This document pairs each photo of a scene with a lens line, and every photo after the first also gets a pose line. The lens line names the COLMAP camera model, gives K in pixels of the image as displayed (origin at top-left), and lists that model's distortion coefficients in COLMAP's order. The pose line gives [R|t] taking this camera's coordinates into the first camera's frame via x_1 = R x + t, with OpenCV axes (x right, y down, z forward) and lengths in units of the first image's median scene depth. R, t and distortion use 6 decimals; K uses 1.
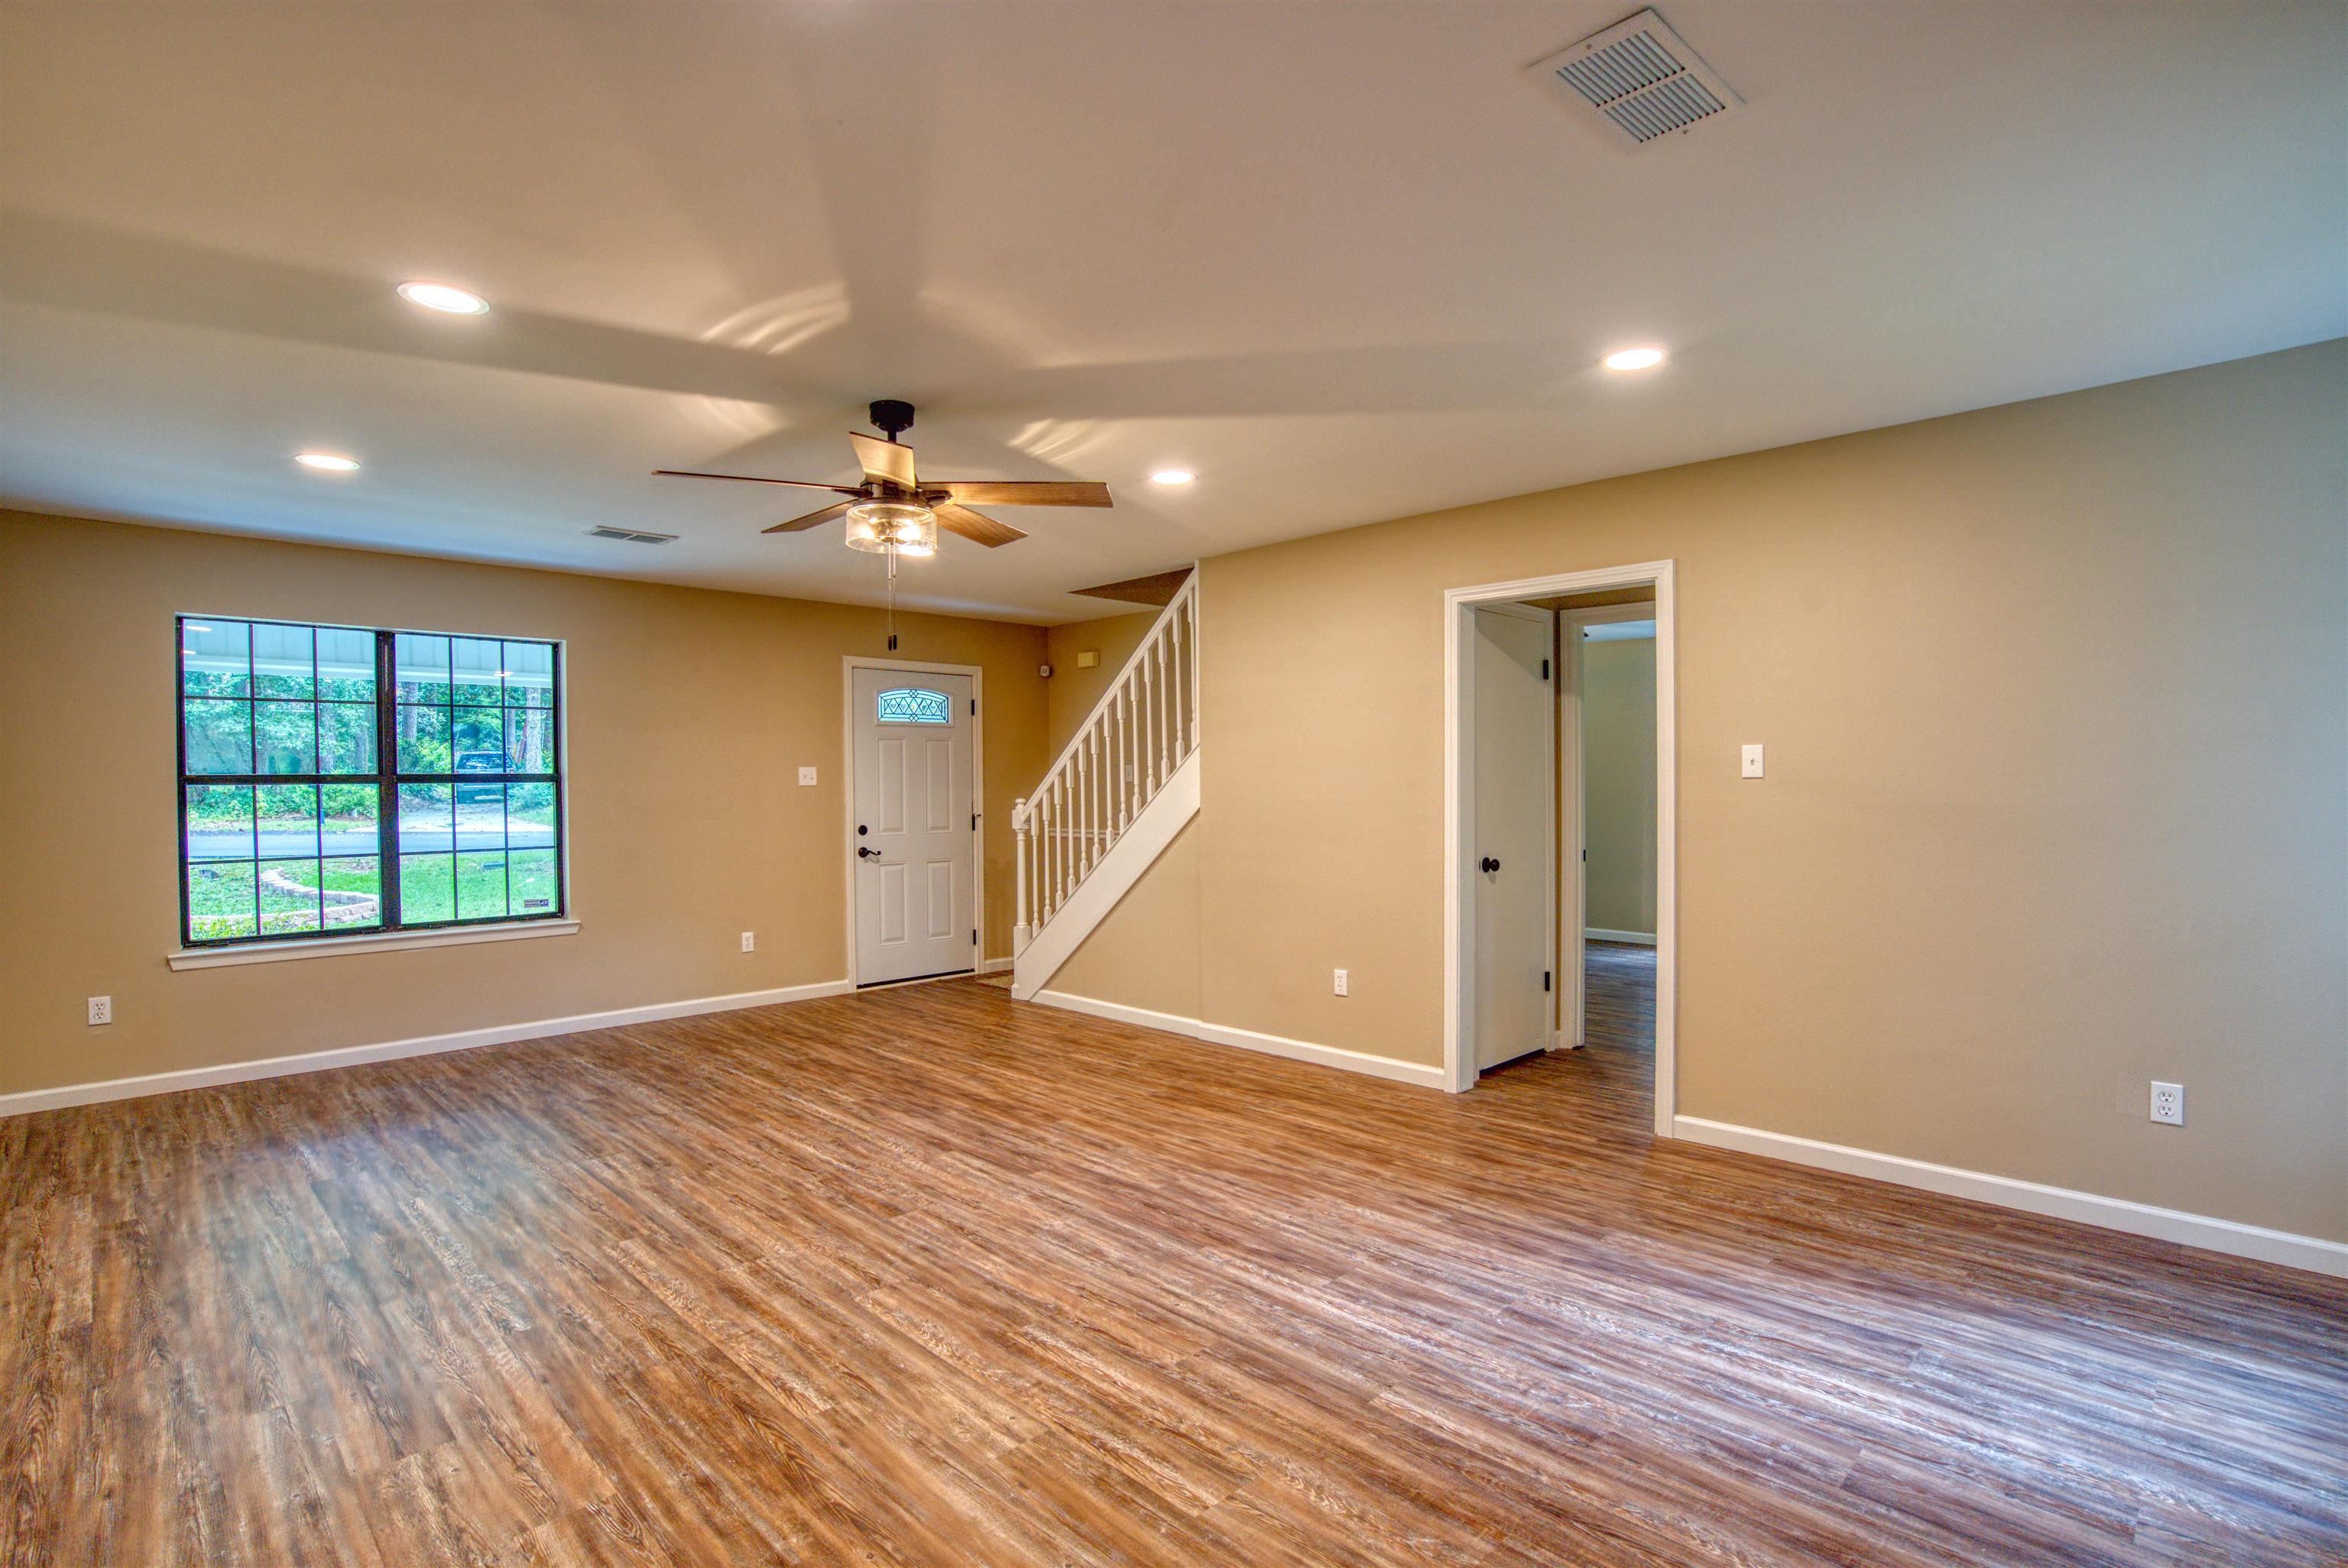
lens RADIAL K [[1109.5, 0, 1188.6], [0, 1109.5, 793.0], [0, 0, 1]] dist [-0.044077, 0.013902]
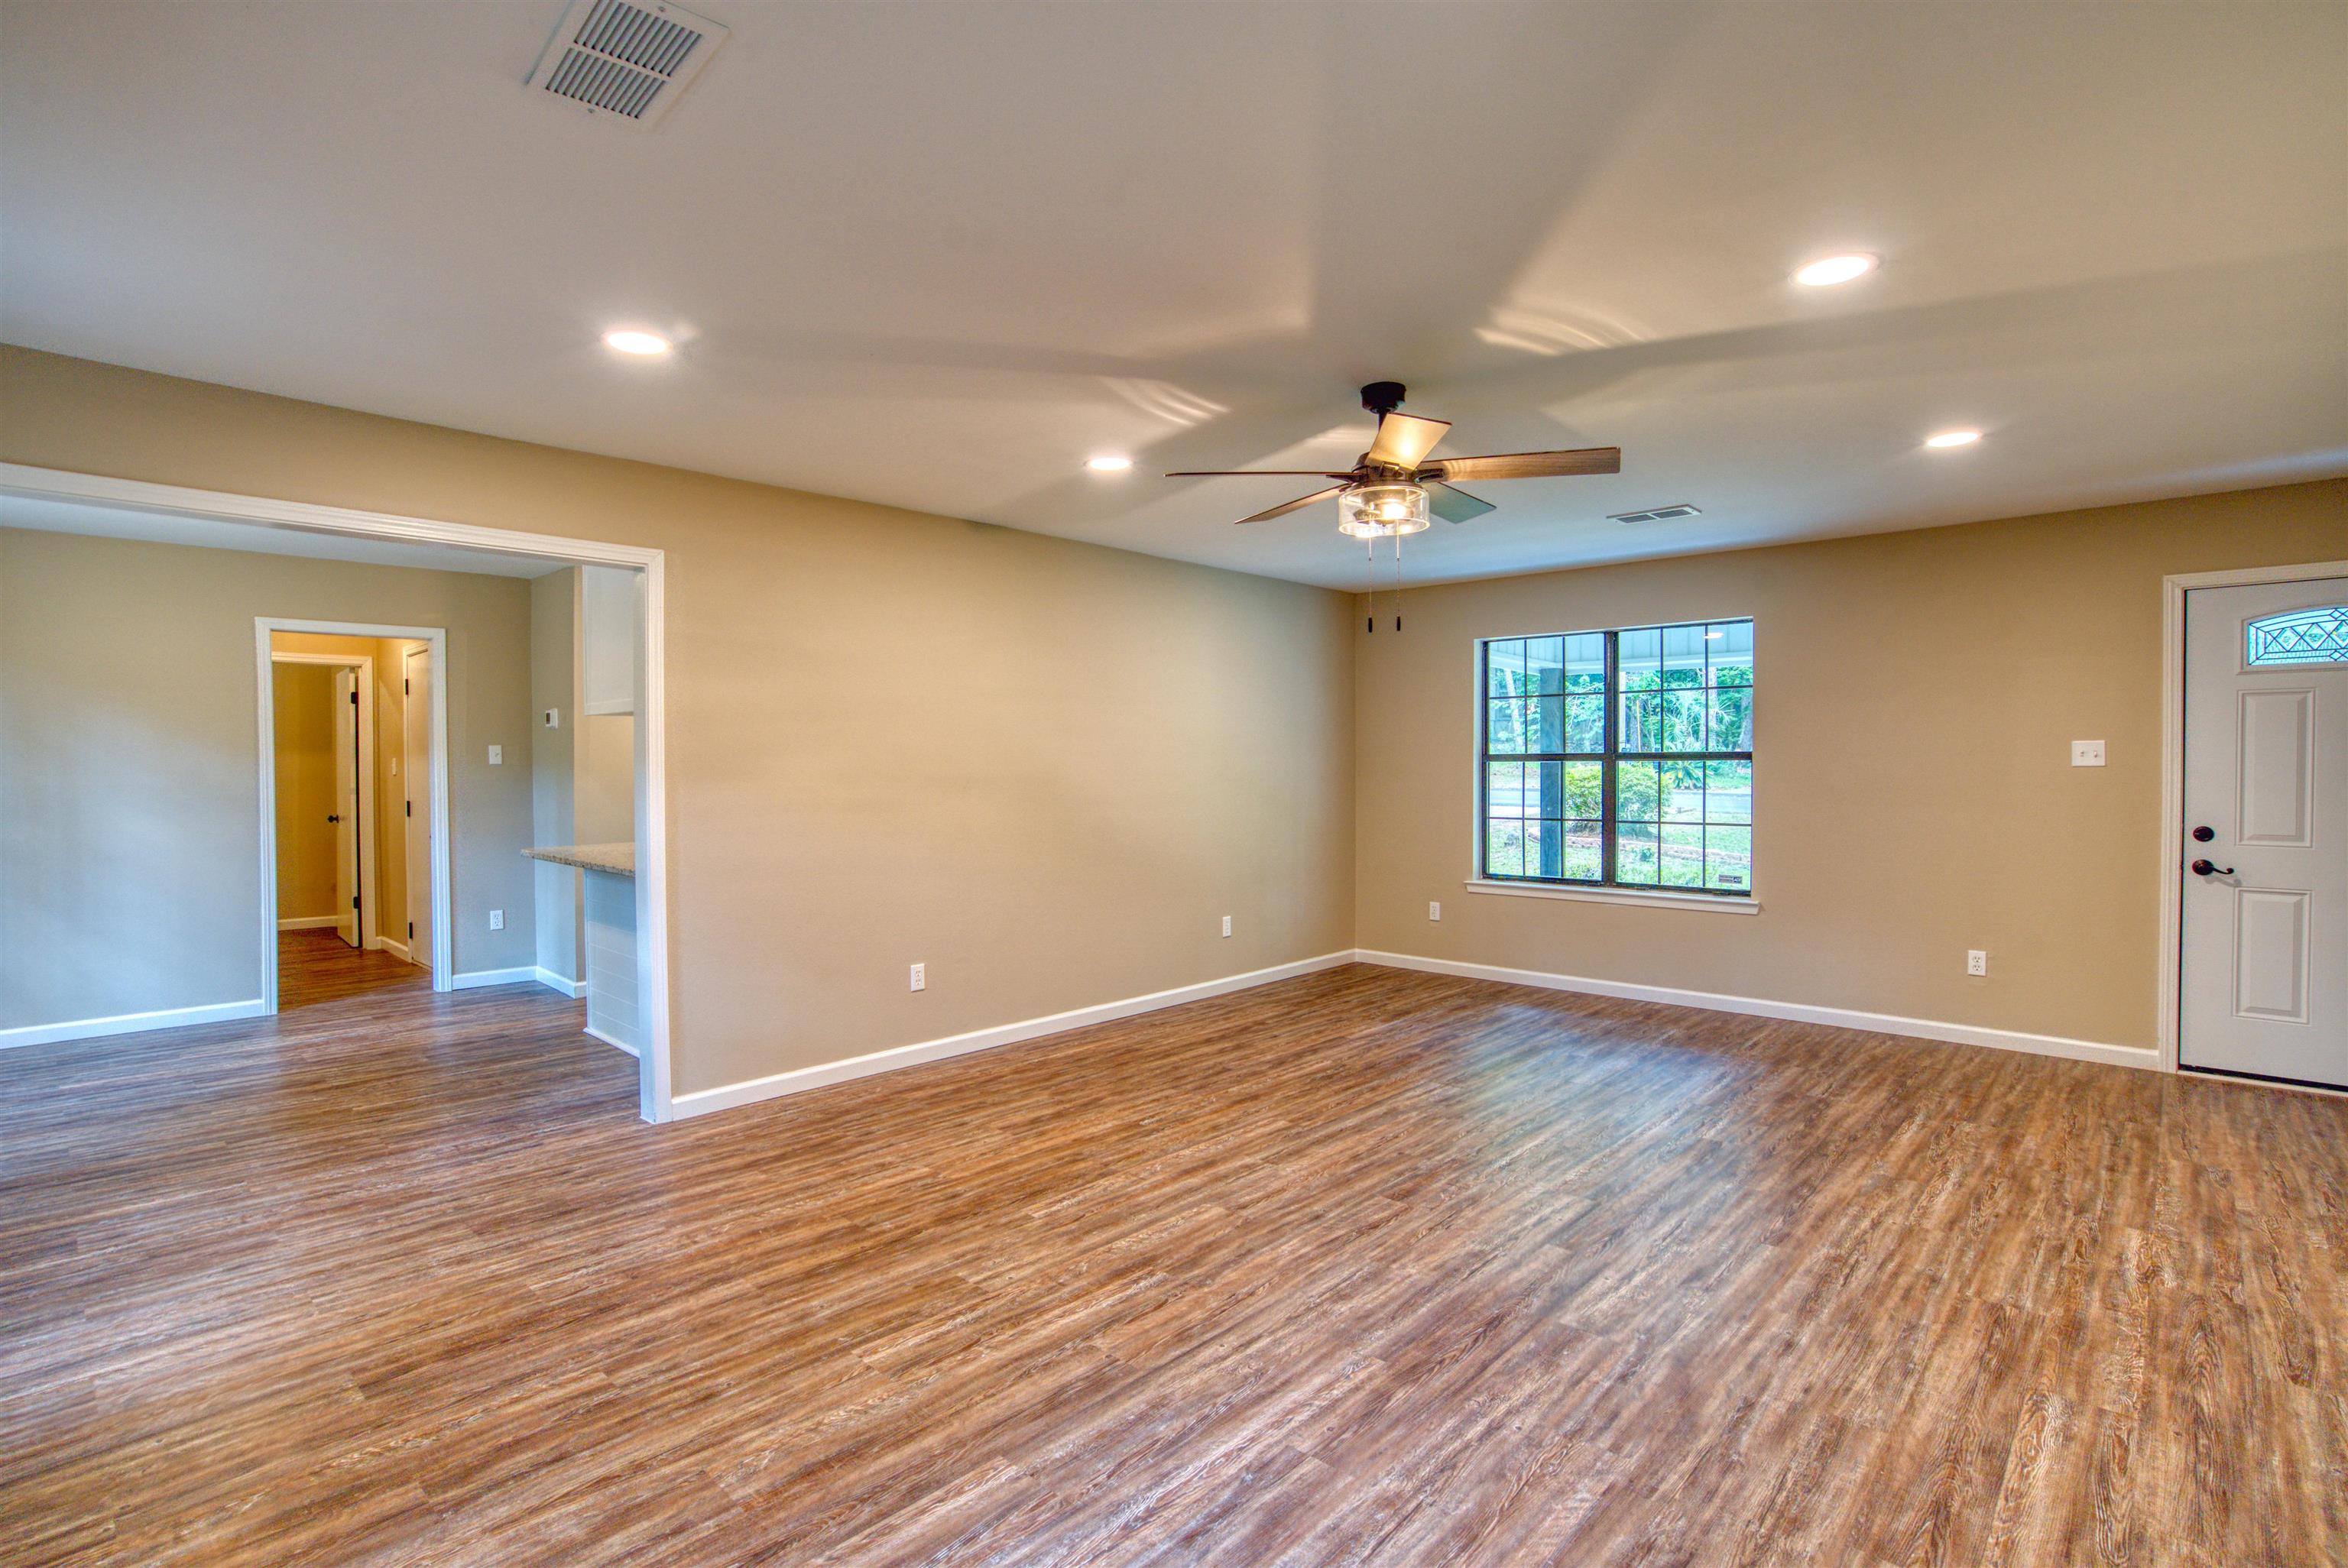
lens RADIAL K [[1125.6, 0, 1136.1], [0, 1125.6, 763.4], [0, 0, 1]] dist [-0.044258, 0.011208]
pose [[0.012830, 0.004802, -0.999906, 0.682803], [-0.008435, 0.999953, 0.004694, -0.010645], [0.999882, 0.008374, 0.012869, 0.696554]]
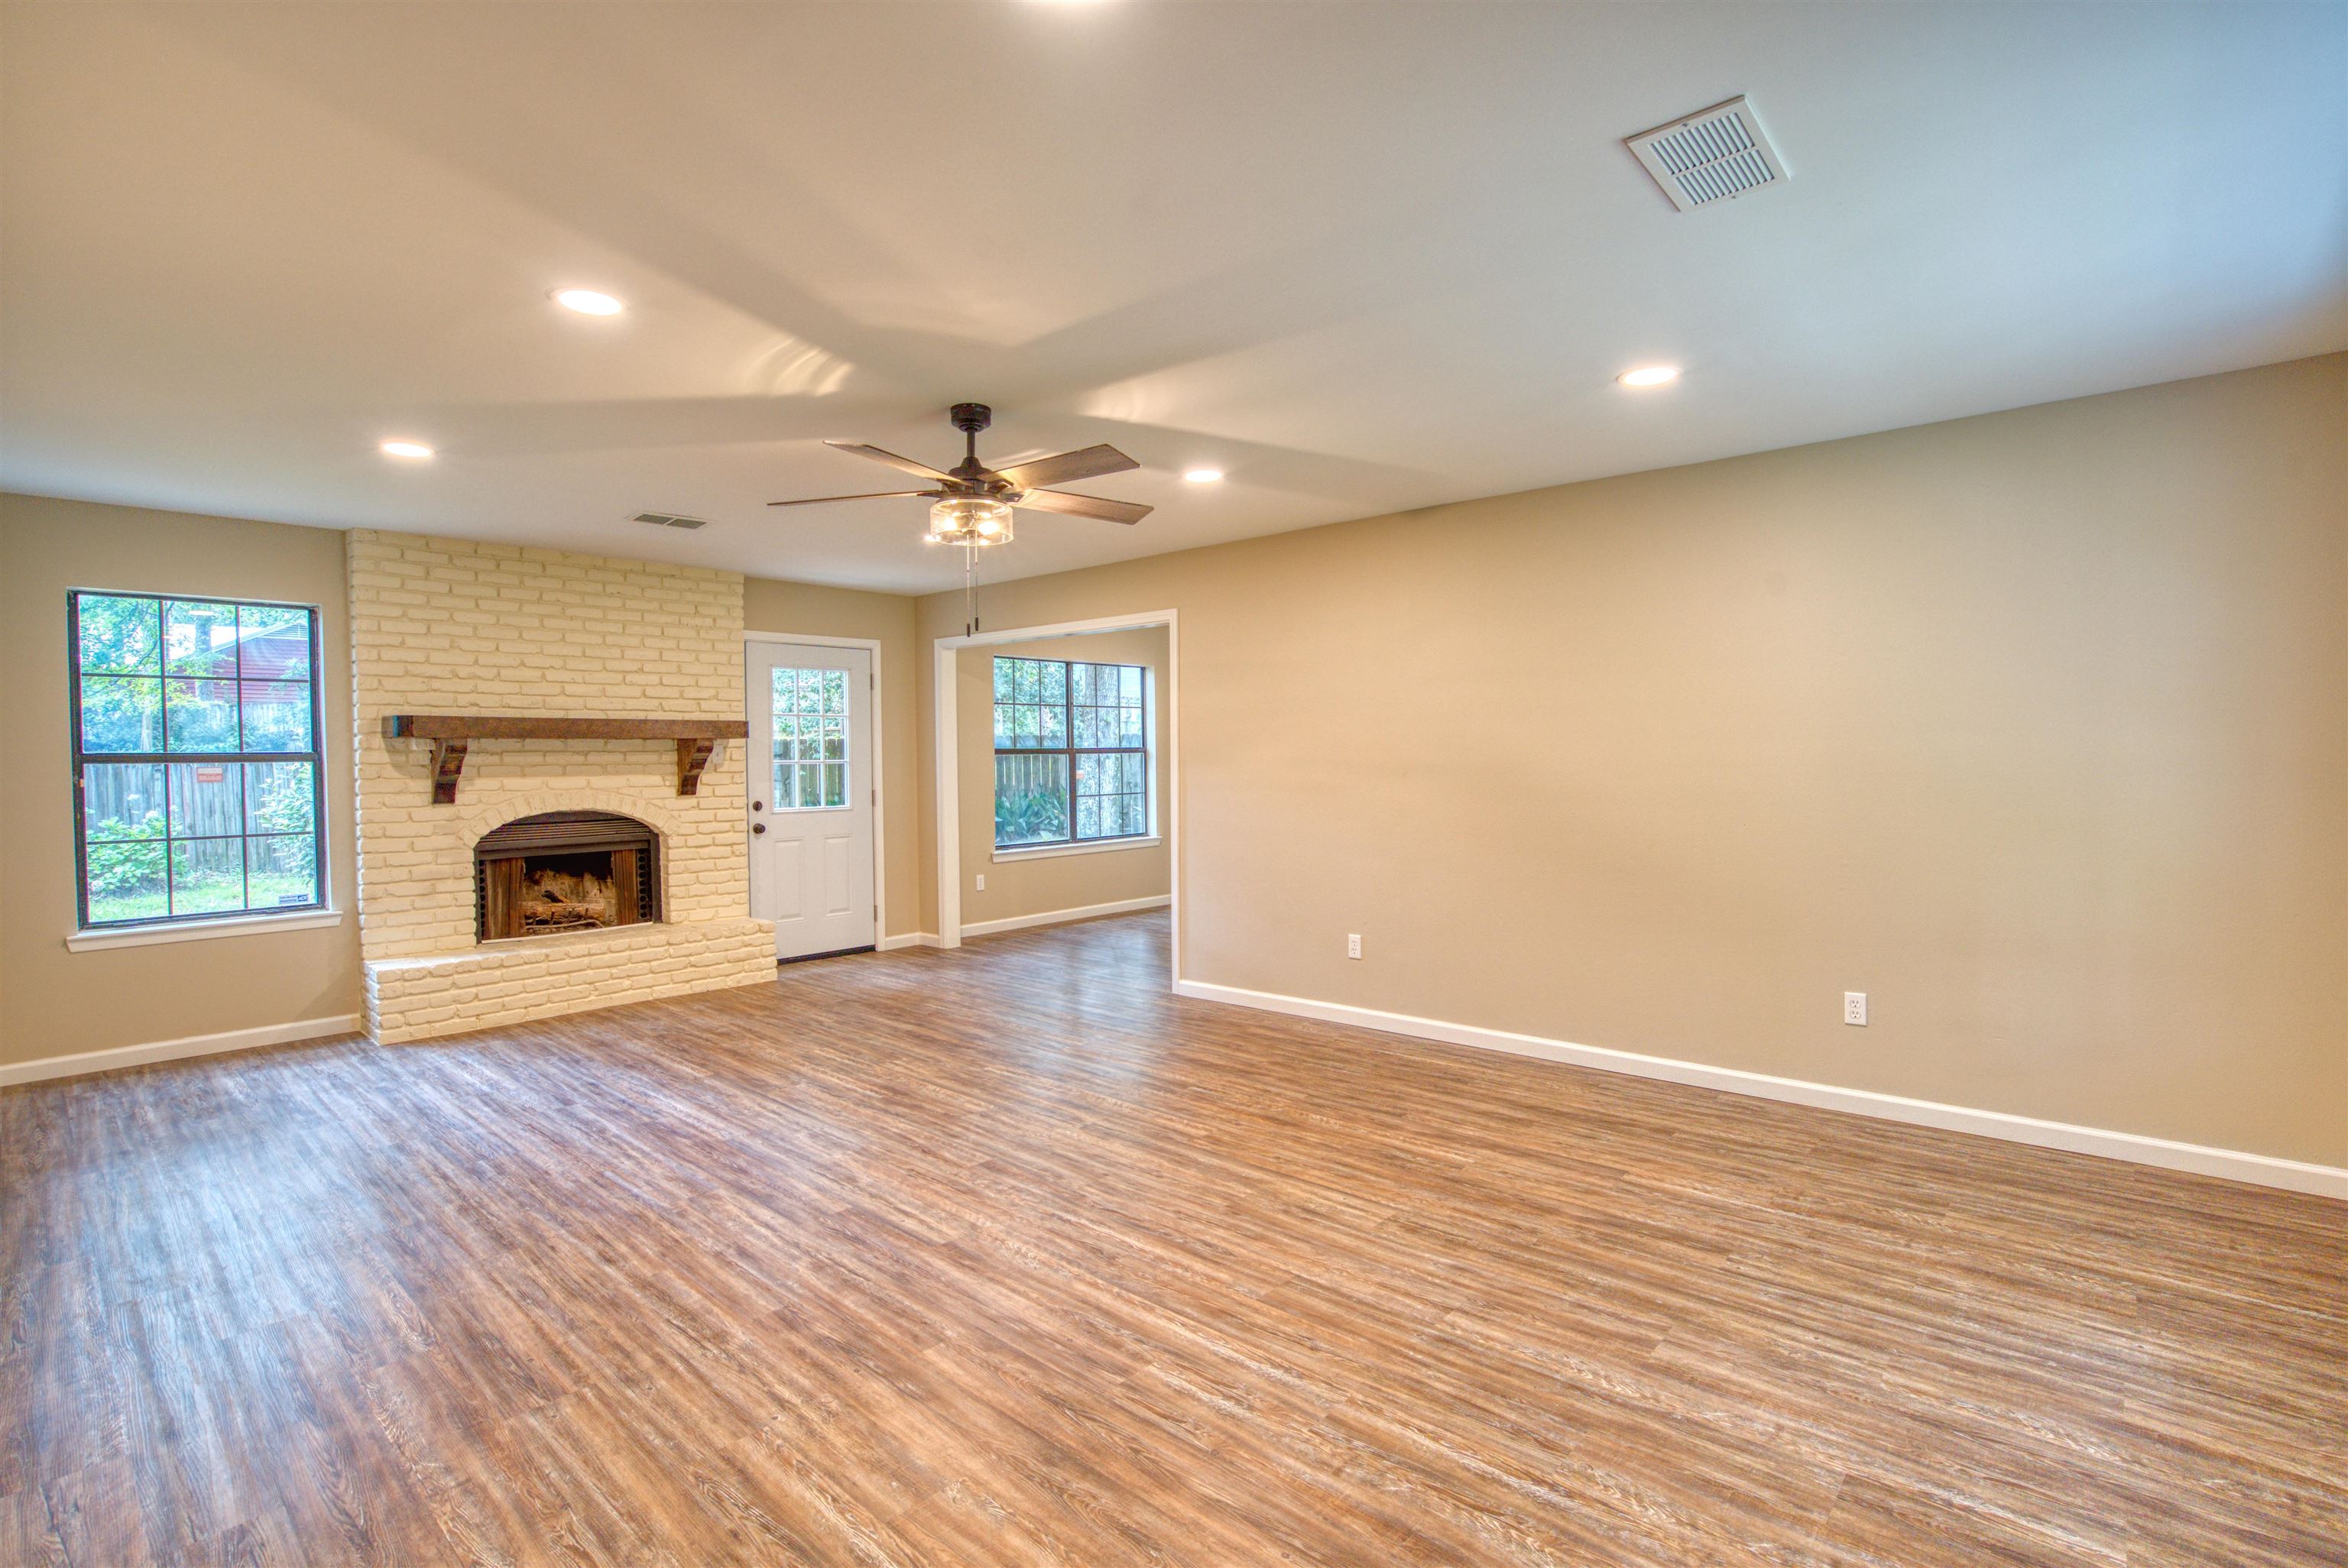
lens RADIAL K [[1109.5, 0, 1153.0], [0, 1109.5, 778.0], [0, 0, 1]] dist [-0.044077, 0.013902]
pose [[-0.999507, 0.018983, -0.024994, -0.376921], [0.018172, 0.999313, 0.032313, -0.019190], [0.025590, 0.031843, -0.999165, 1.907815]]
